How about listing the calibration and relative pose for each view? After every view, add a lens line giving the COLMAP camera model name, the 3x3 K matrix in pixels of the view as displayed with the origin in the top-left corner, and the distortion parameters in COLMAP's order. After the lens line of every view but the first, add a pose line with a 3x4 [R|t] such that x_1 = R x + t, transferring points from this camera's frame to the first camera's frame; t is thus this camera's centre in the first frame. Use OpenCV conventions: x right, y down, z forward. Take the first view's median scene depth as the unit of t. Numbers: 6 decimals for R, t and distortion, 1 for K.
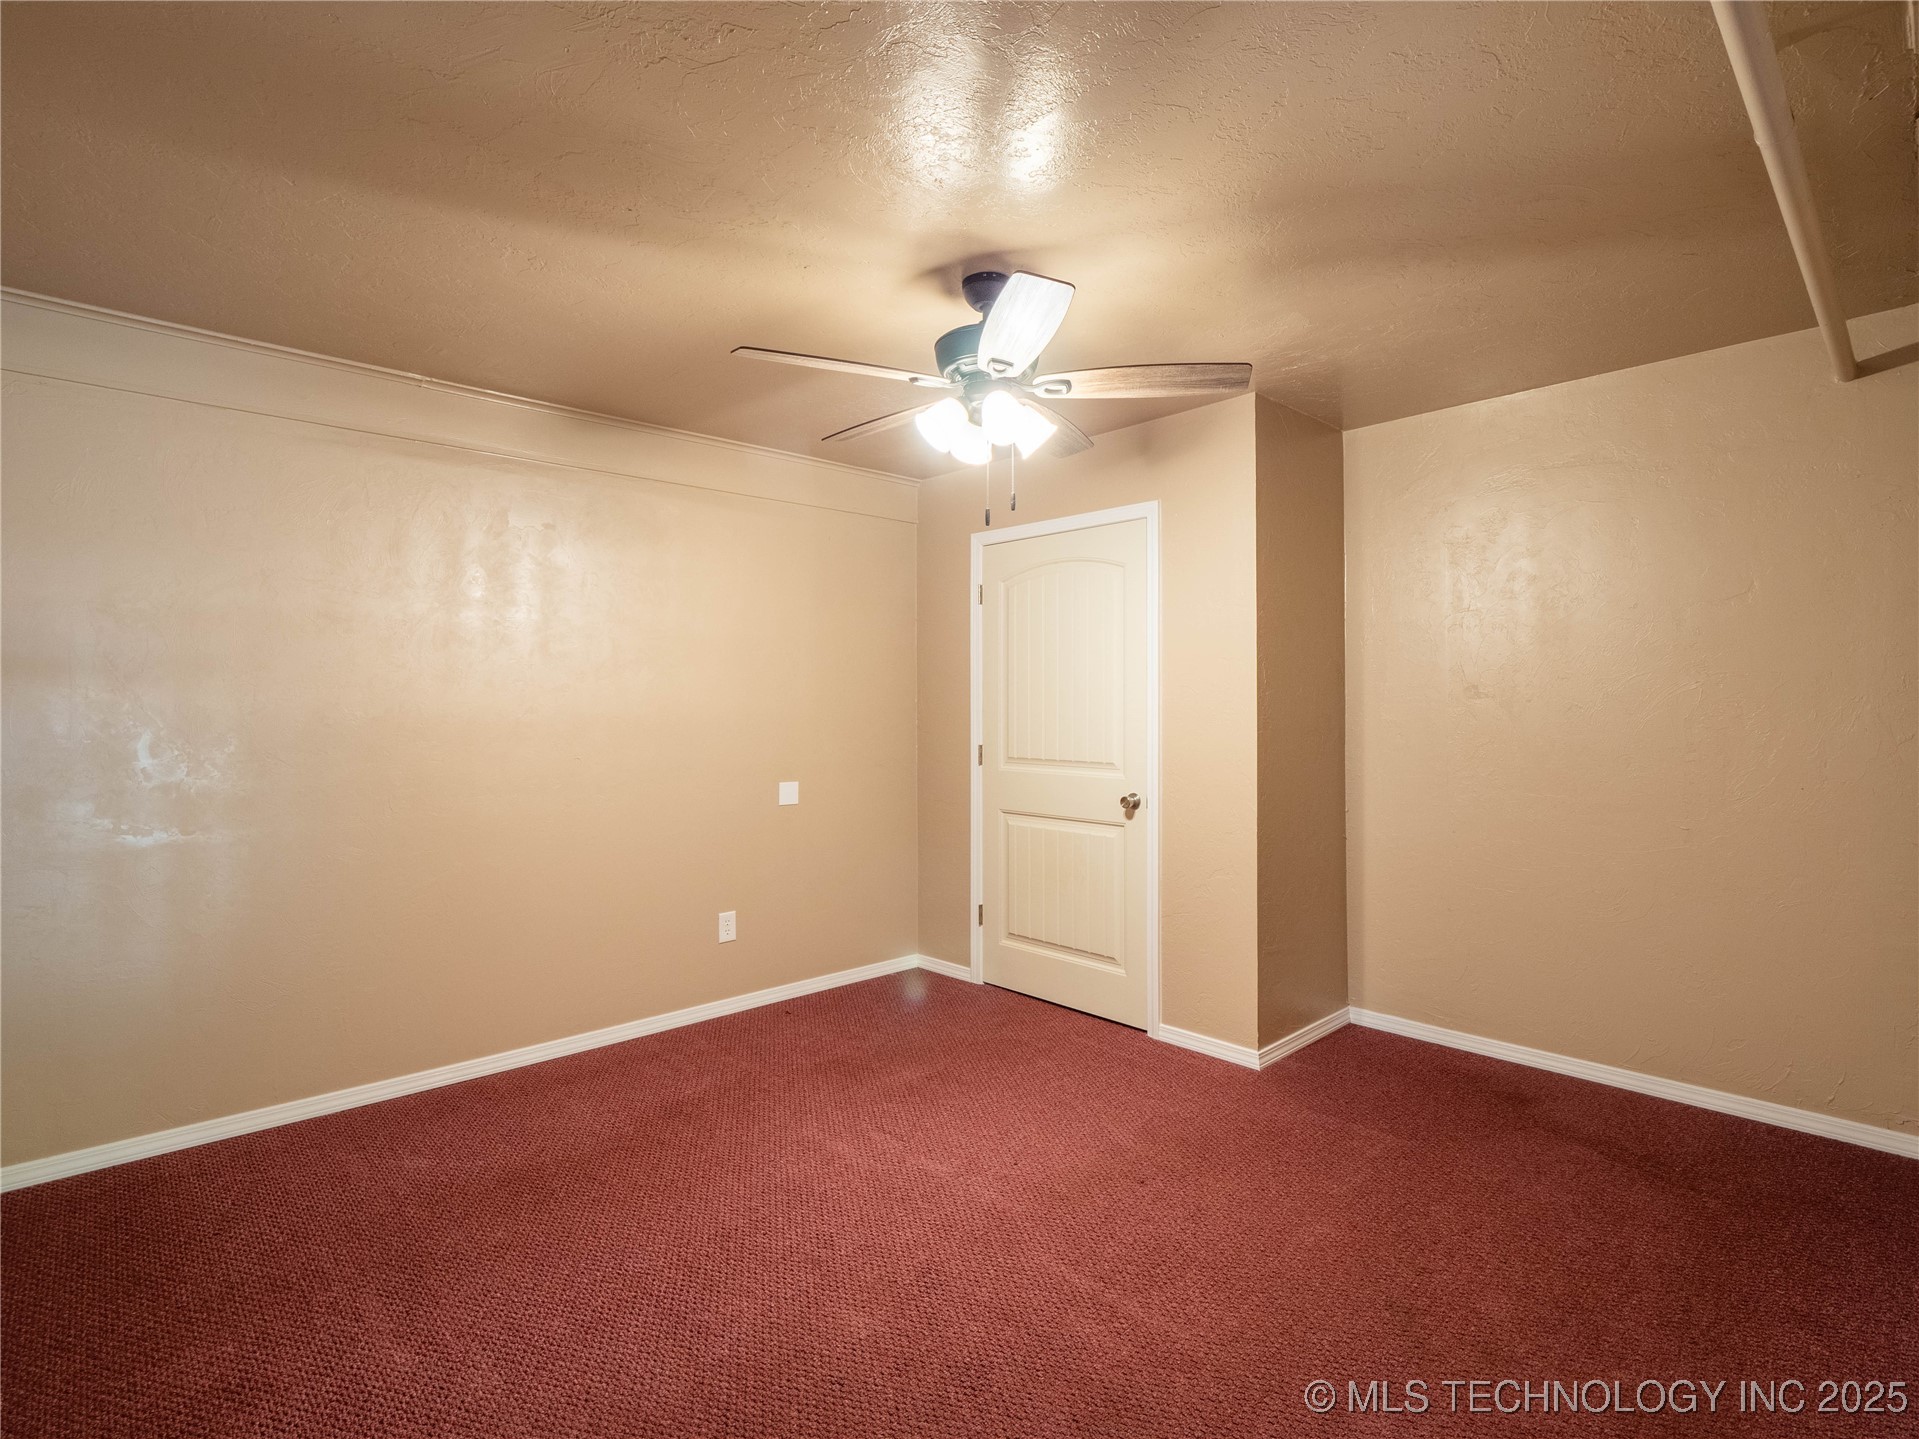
lens RADIAL K [[944.9, 0, 954.8], [0, 944.9, 718.5], [0, 0, 1]] dist [-0.015866, 0.002013]
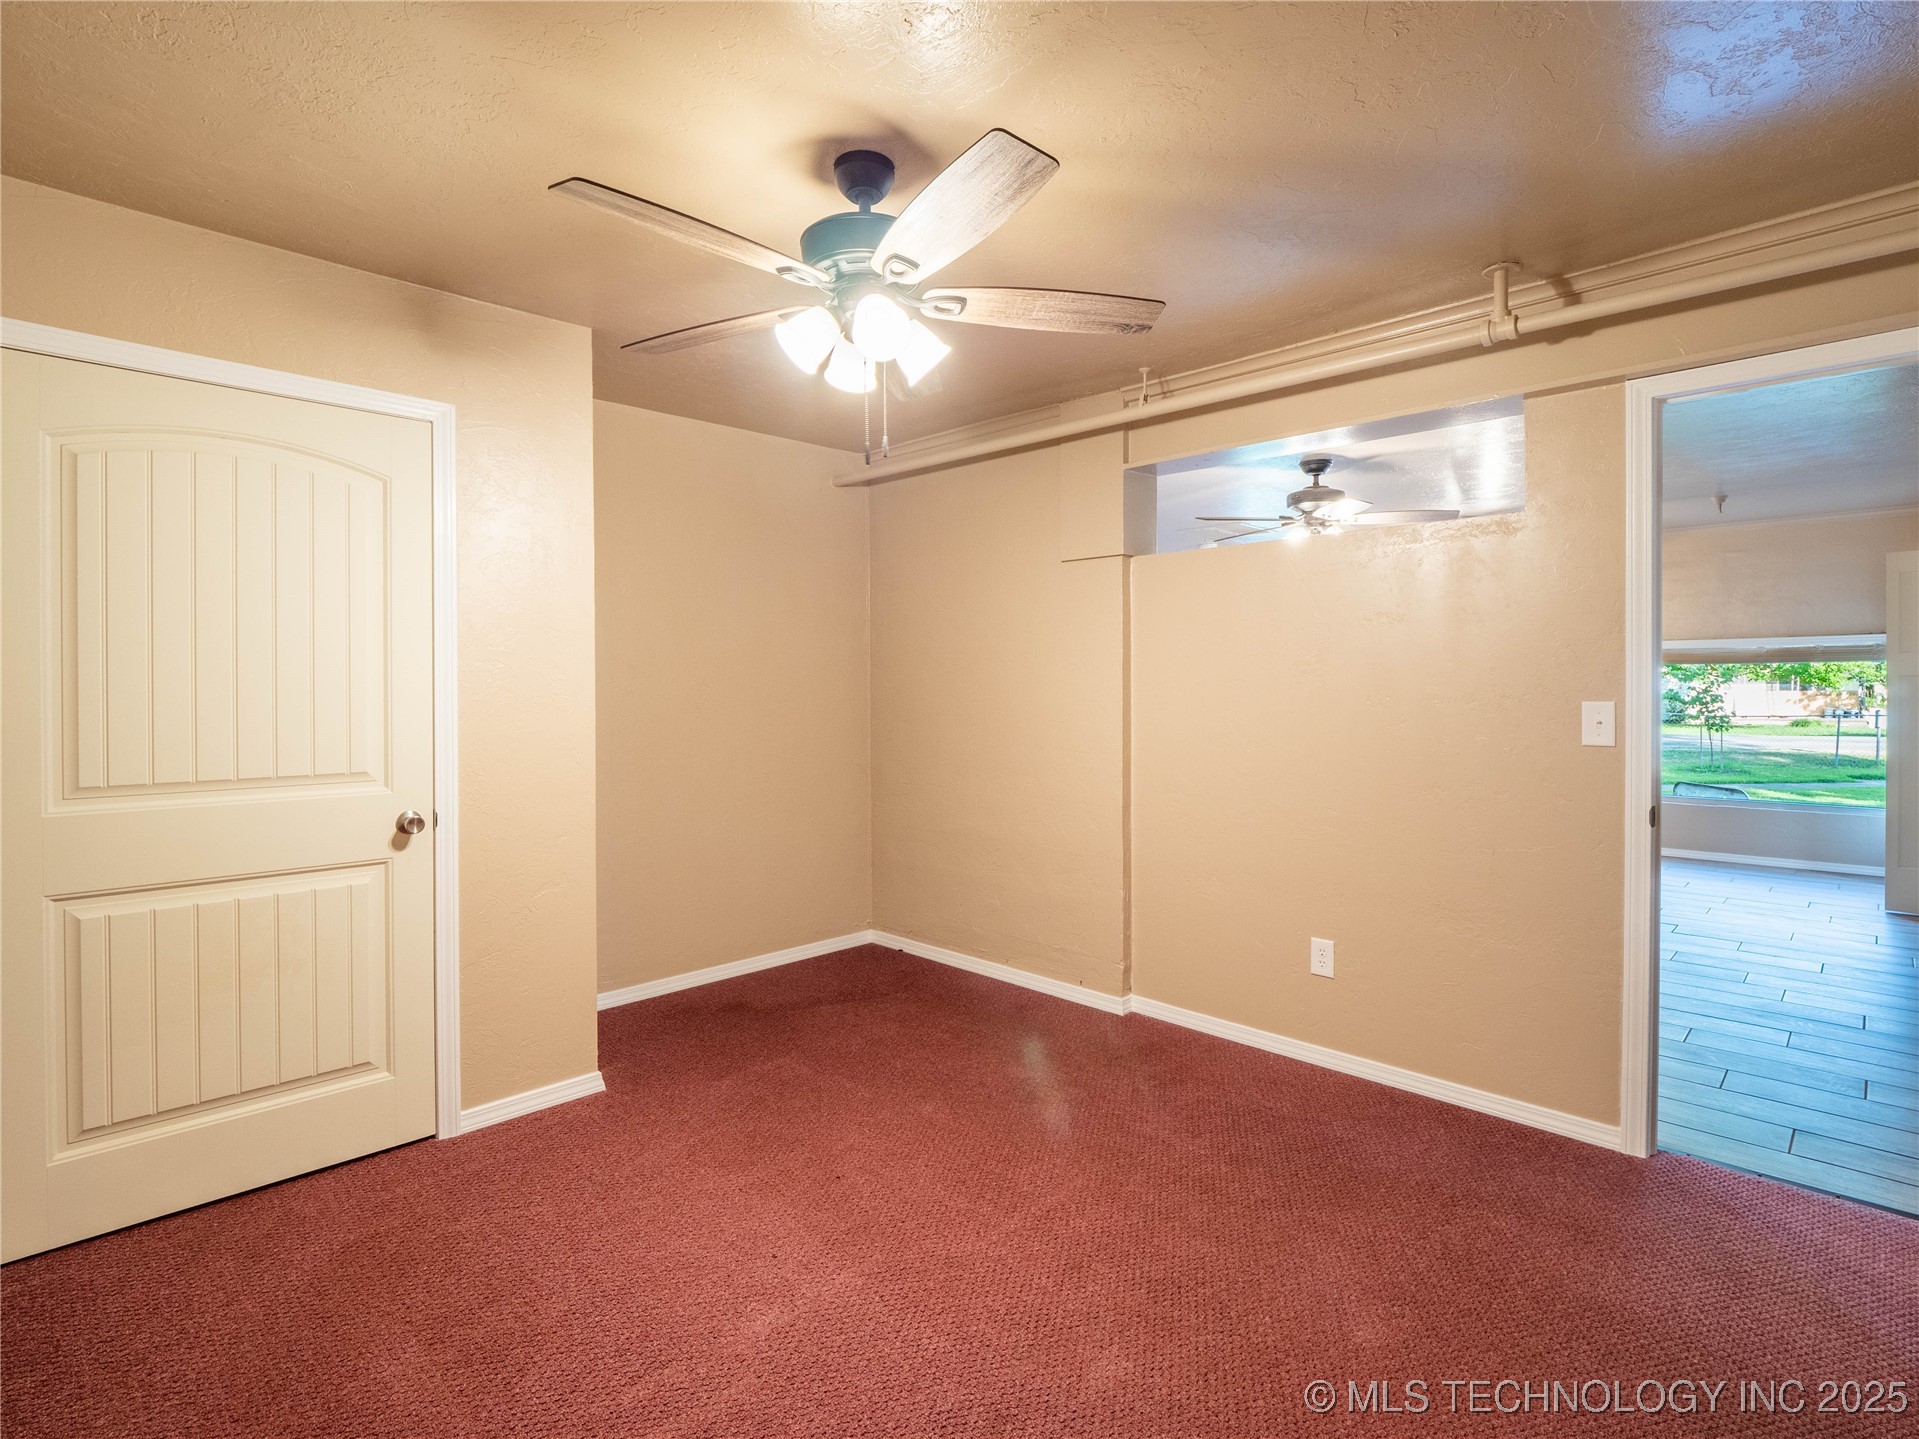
lens RADIAL K [[944.9, 0, 952.2], [0, 944.9, 715.6], [0, 0, 1]] dist [-0.015866, 0.002013]
pose [[-0.027838, -0.030175, 0.999157, -0.524796], [0.016692, 0.999391, 0.030647, -0.005945], [-0.999473, 0.017531, -0.027318, 0.626059]]
